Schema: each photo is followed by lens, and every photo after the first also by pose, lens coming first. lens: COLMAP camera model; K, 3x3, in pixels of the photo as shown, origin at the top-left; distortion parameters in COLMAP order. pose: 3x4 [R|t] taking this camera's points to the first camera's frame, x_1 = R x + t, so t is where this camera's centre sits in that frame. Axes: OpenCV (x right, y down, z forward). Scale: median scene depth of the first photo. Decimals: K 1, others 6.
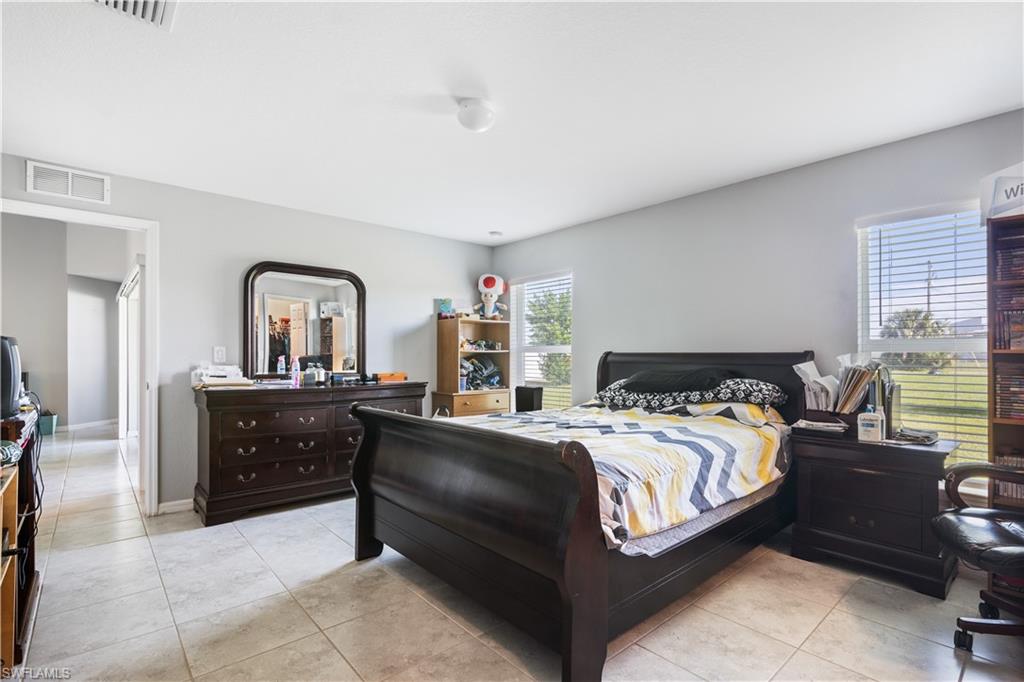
lens RADIAL K [[482.2, 0, 514.2], [0, 482.2, 351.9], [0, 0, 1]] dist [-0.008852, 0.001910]
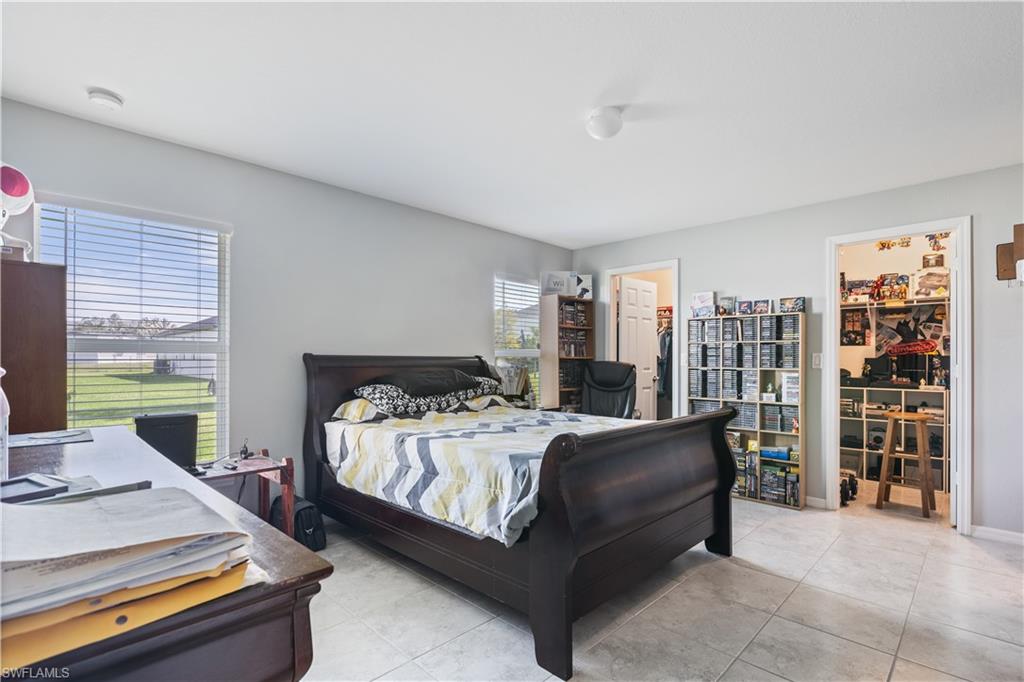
lens RADIAL K [[482.2, 0, 545.2], [0, 482.2, 355.2], [0, 0, 1]] dist [-0.008852, 0.001910]
pose [[-0.096421, 0.000740, 0.995340, -0.816058], [-0.009771, 0.999951, -0.001690, -0.001289], [-0.995293, -0.009889, -0.096409, 0.925127]]
